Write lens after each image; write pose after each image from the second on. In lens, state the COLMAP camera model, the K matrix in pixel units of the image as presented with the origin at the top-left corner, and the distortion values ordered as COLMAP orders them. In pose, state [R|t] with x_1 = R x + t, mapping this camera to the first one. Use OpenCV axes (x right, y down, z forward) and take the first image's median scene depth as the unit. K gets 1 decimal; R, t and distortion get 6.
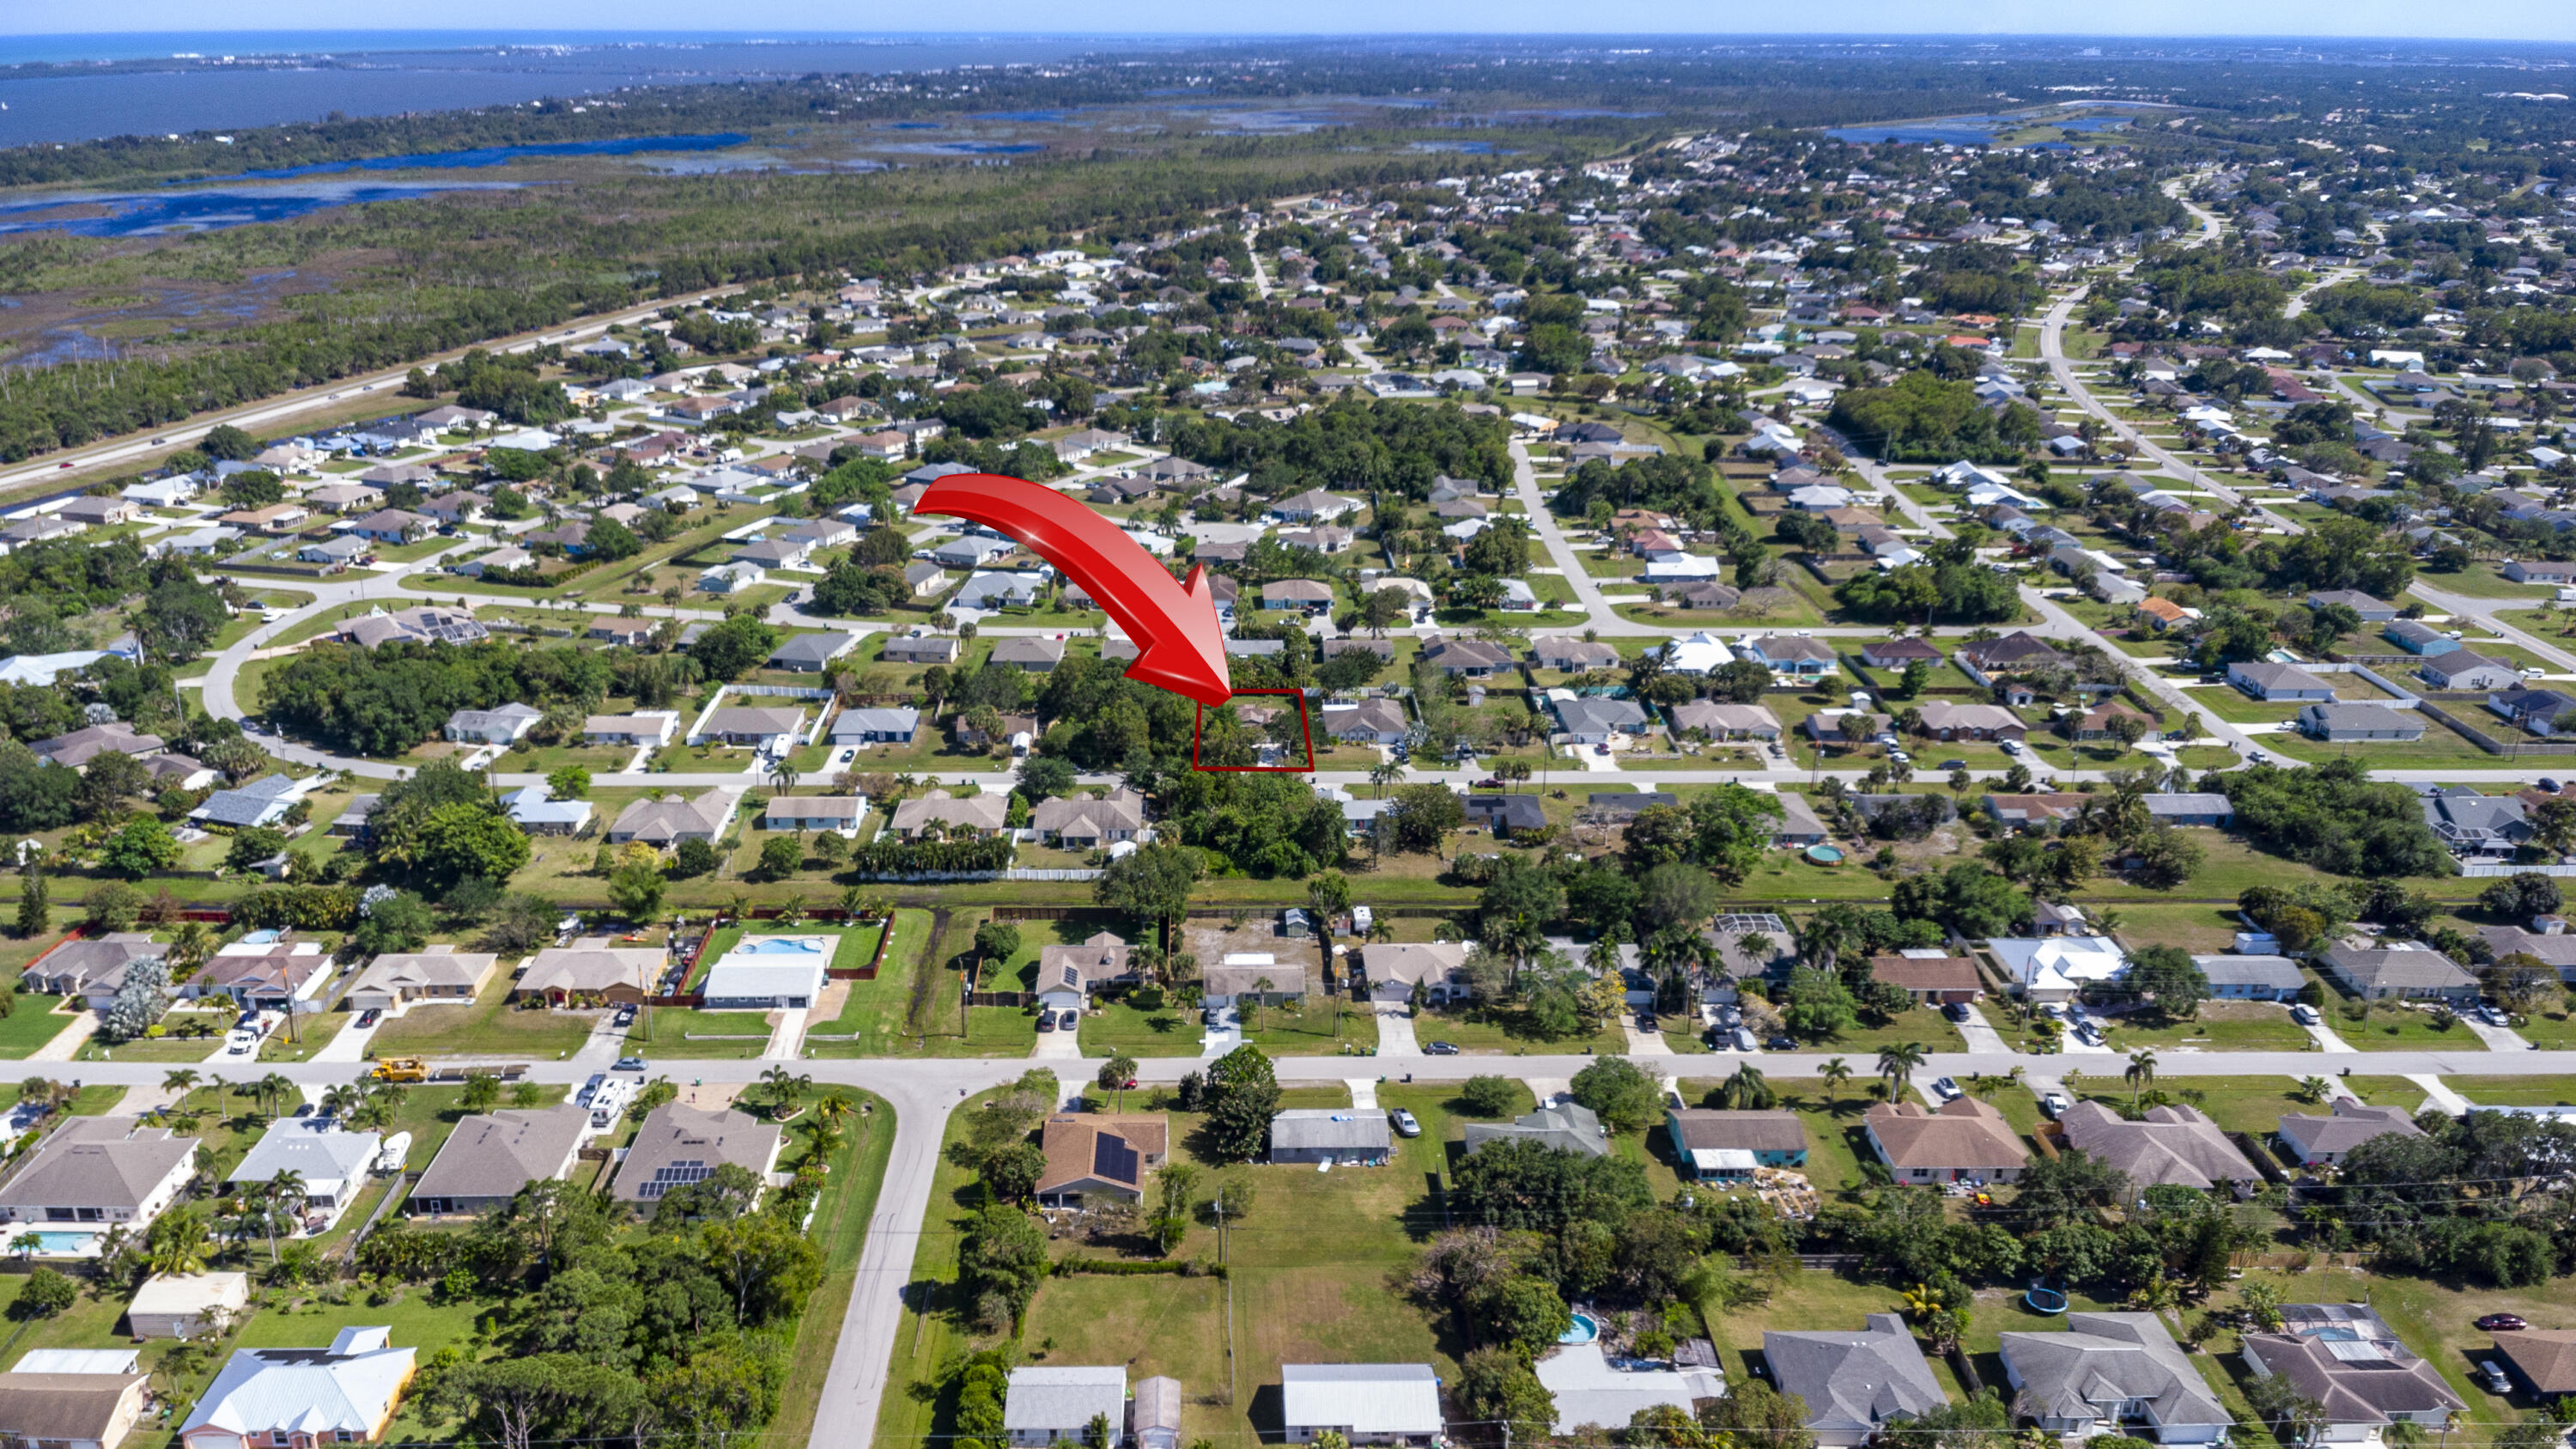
lens RADIAL K [[1920.7, 0, 1229.1], [0, 1920.7, 721.7], [0, 0, 1]] dist [0.001934, -0.001093]
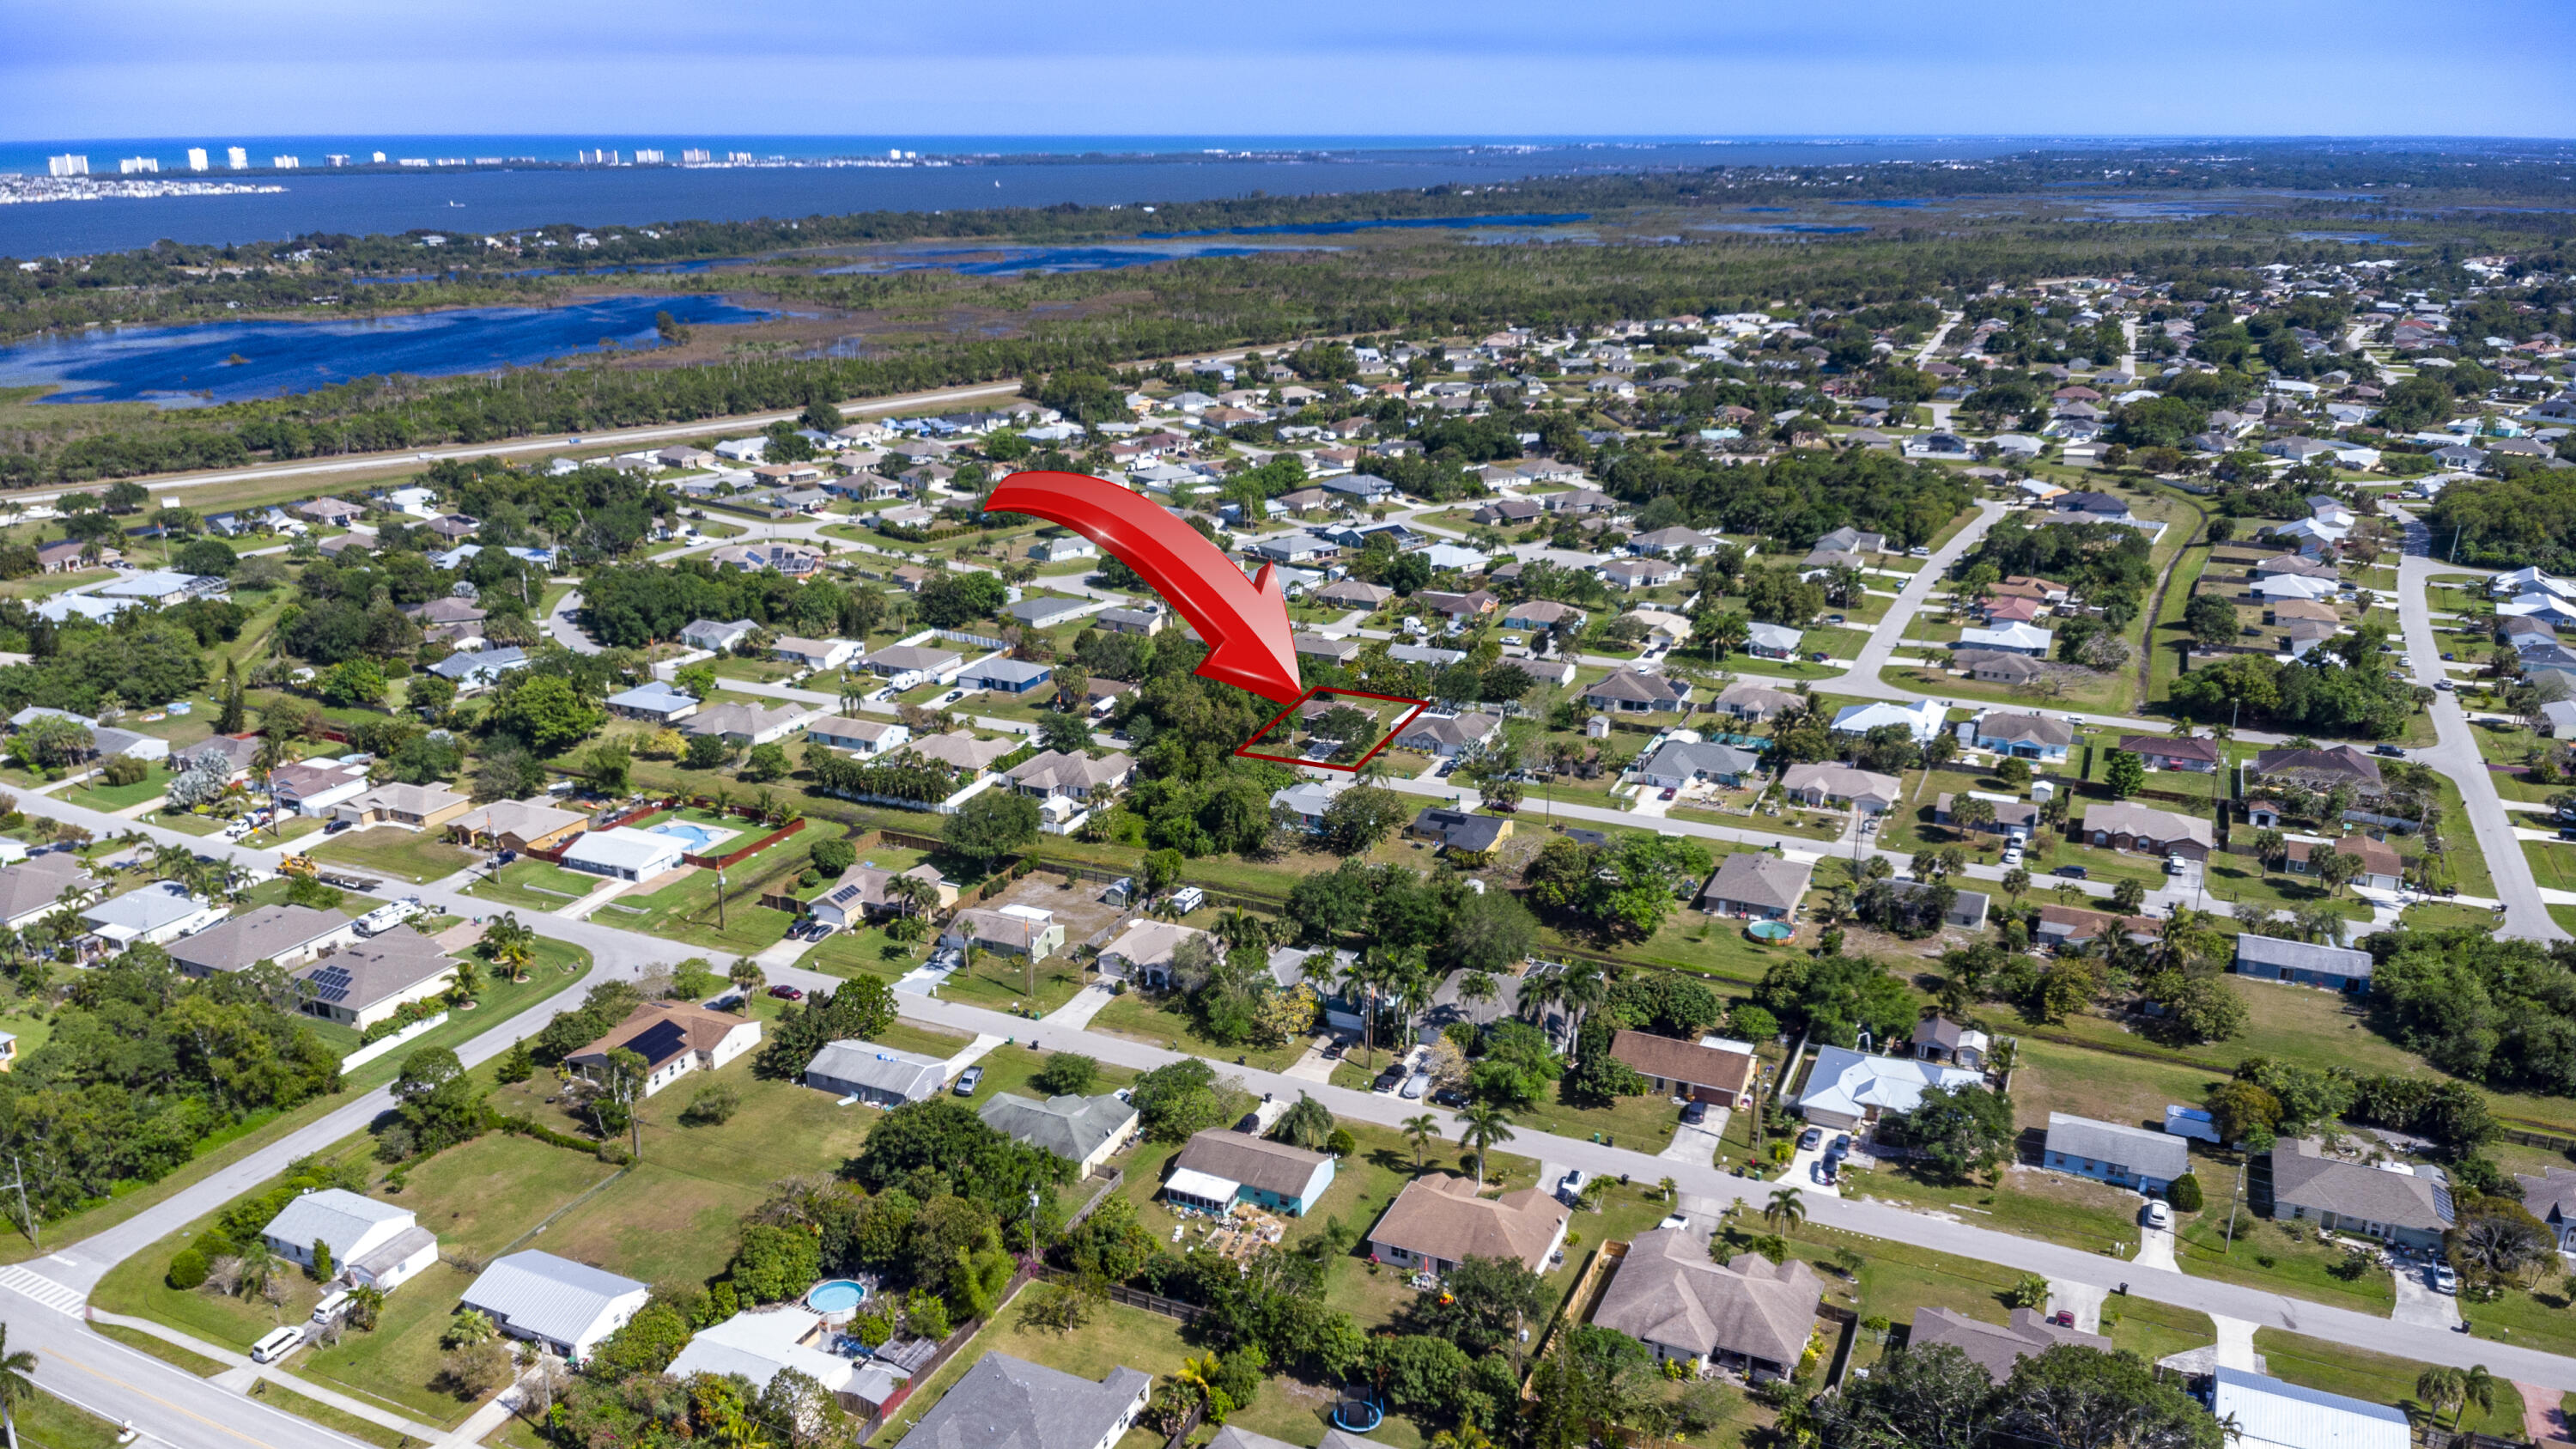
lens RADIAL K [[1825.6, 0, 1288.0], [0, 1825.6, 724.5], [0, 0, 1]] dist [0.006694, -0.002091]
pose [[0.907849, 0.128534, -0.399111, 0.377416], [-0.140215, 0.990121, -0.000073, 0.007183], [0.395159, 0.056028, 0.916902, 0.143058]]
